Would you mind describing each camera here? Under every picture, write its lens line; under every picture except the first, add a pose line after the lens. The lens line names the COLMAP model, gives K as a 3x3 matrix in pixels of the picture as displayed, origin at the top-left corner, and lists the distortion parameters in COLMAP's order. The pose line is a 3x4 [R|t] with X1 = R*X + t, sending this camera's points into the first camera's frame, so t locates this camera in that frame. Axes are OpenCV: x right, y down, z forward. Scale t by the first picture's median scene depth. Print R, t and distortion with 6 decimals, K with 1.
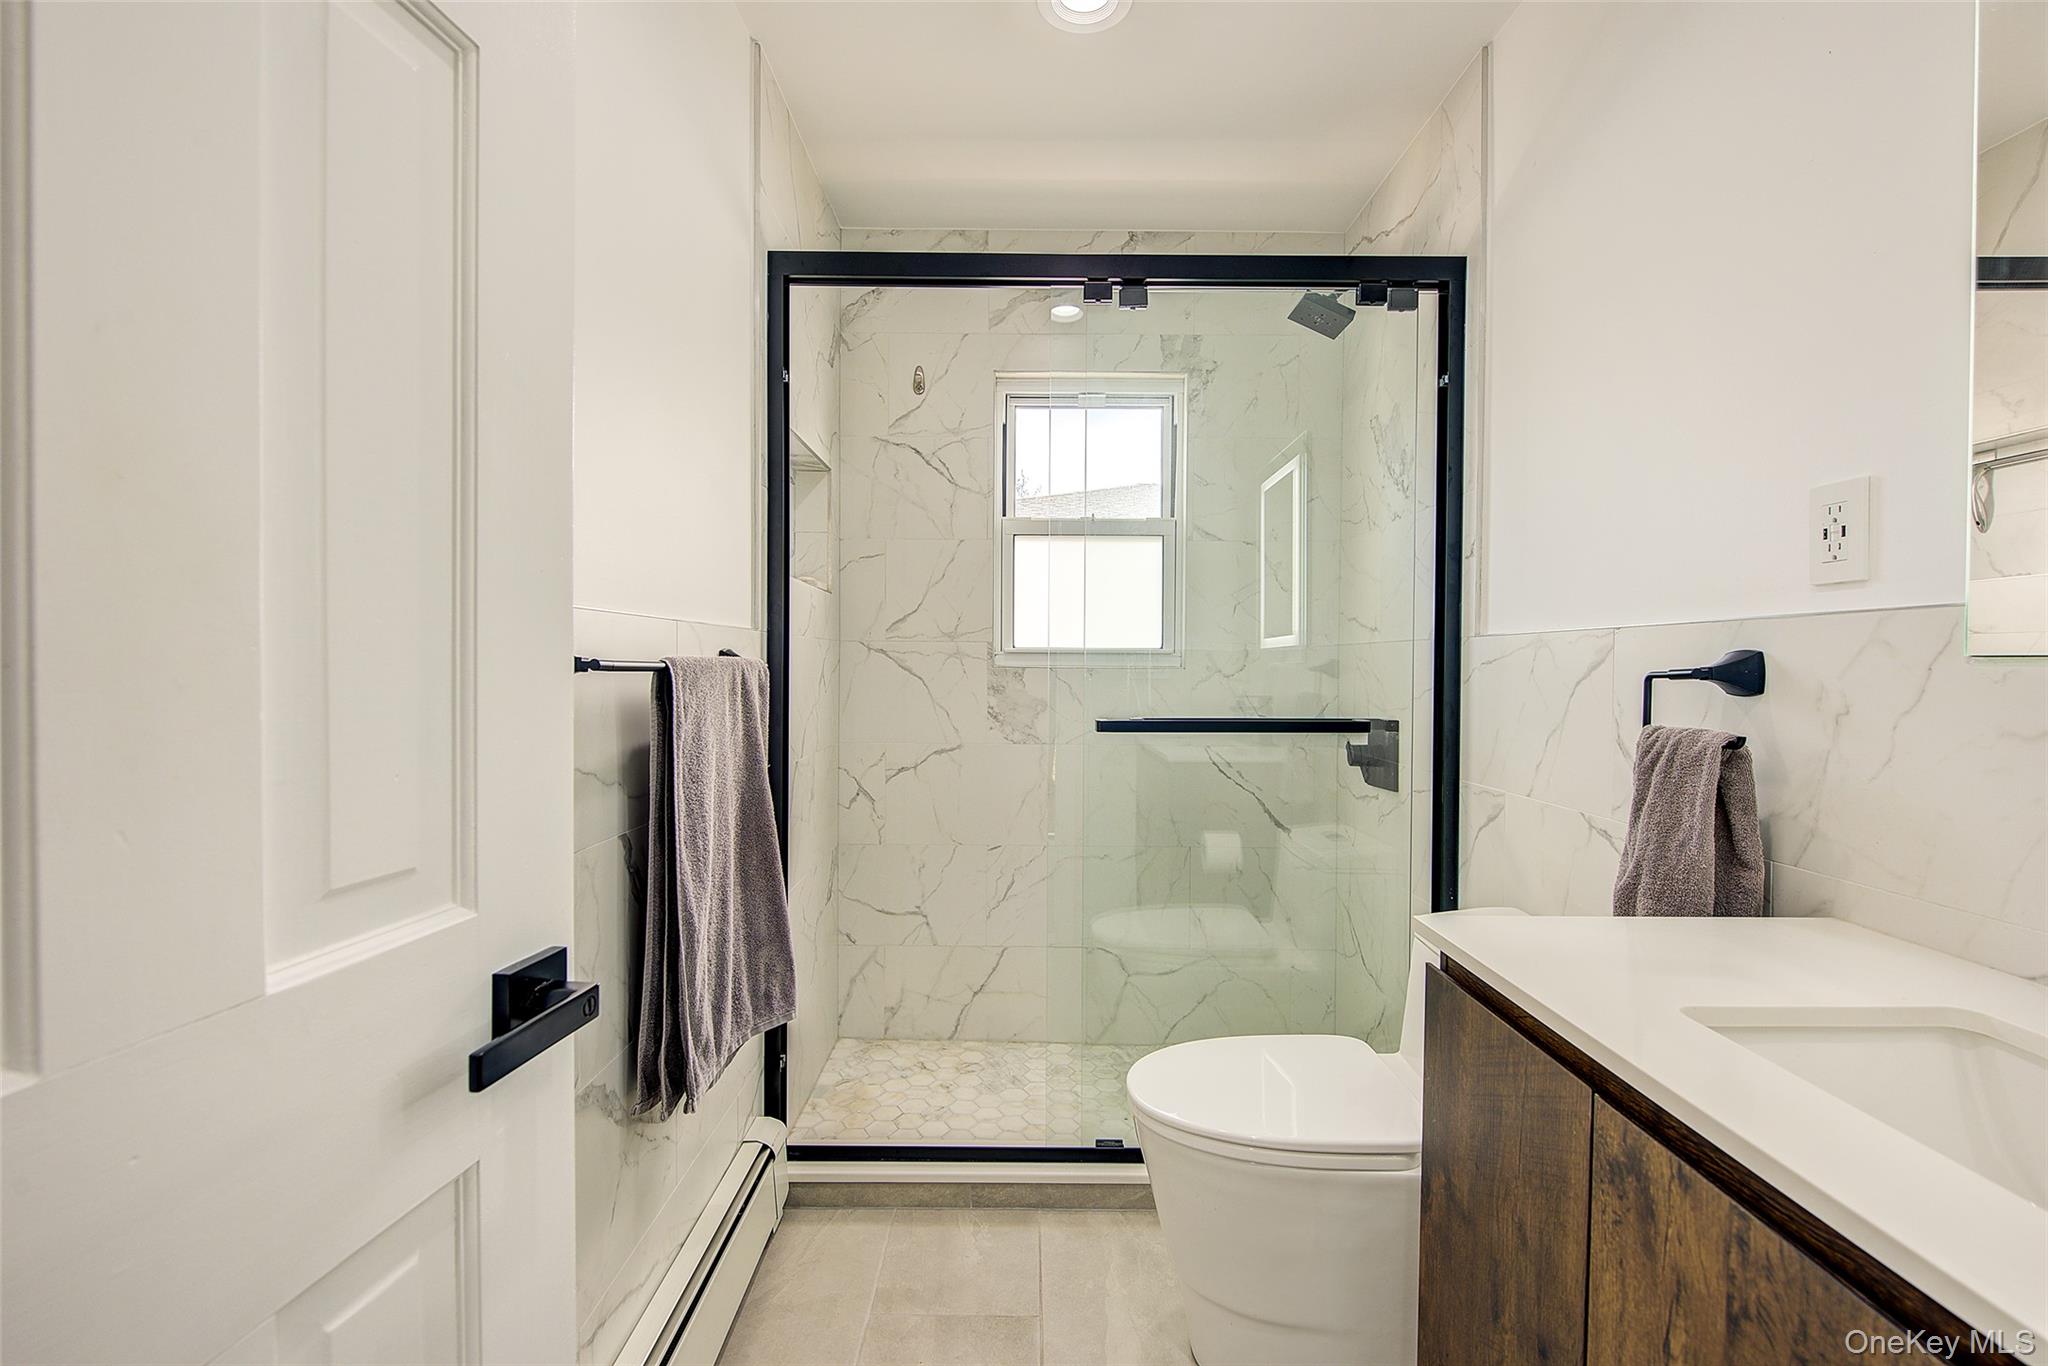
lens RADIAL K [[885.2, 0, 1021.4], [0, 885.2, 684.6], [0, 0, 1]] dist [-0.000393, -0.004102]
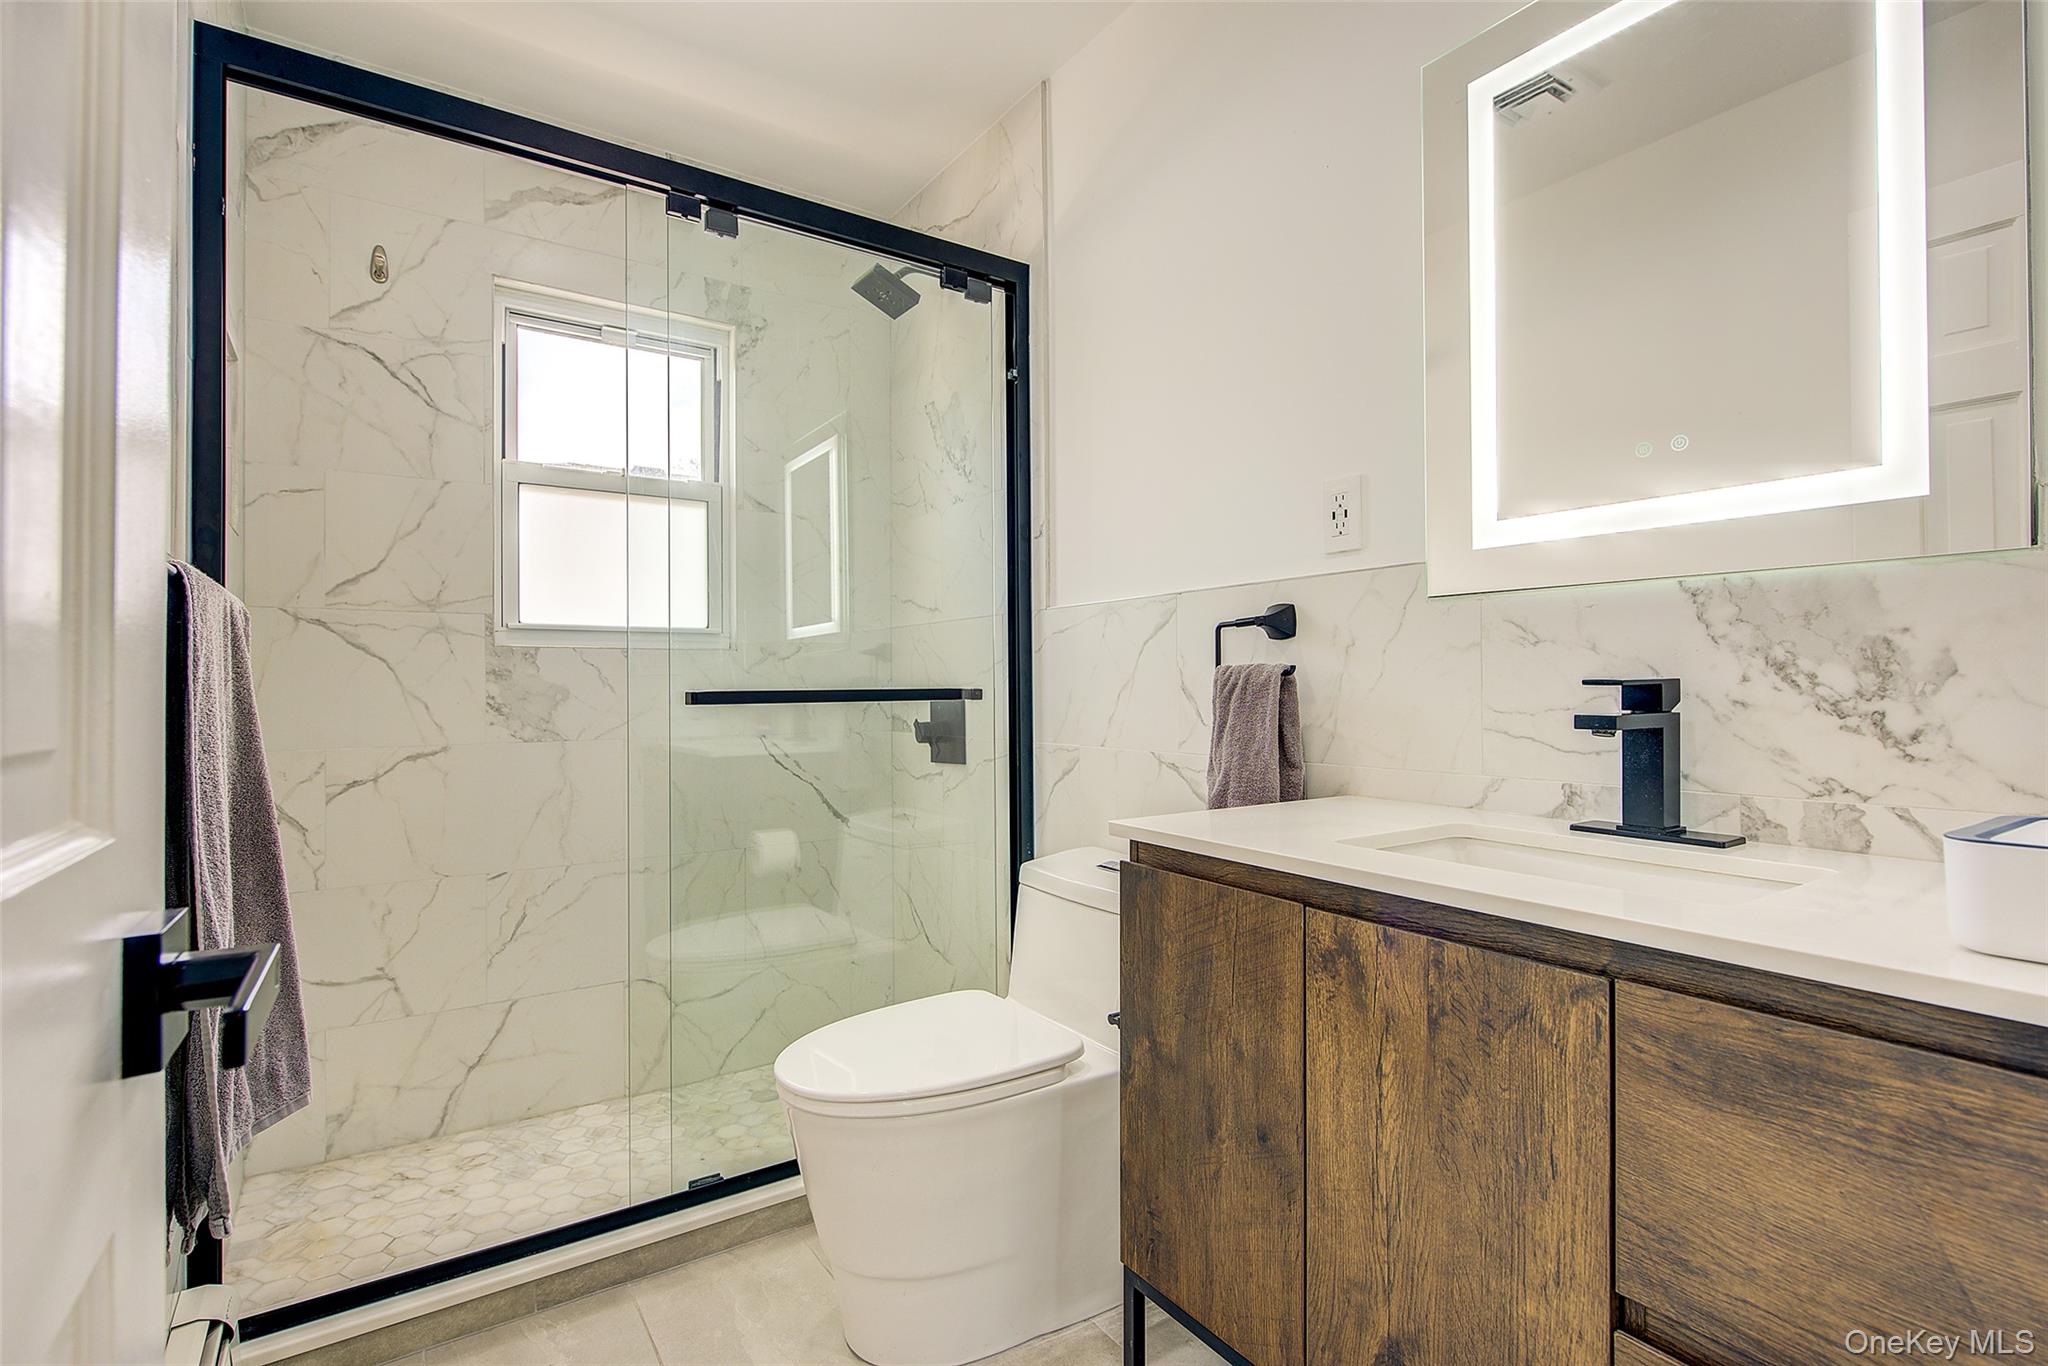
lens RADIAL K [[968.9, 0, 1033.4], [0, 968.9, 683.8], [0, 0, 1]] dist [-0.000322, -0.002135]
pose [[0.822481, -0.009235, 0.568717, -0.177952], [0.024132, 0.999534, -0.018669, 0.057931], [-0.568280, 0.029079, 0.822321, 0.021325]]
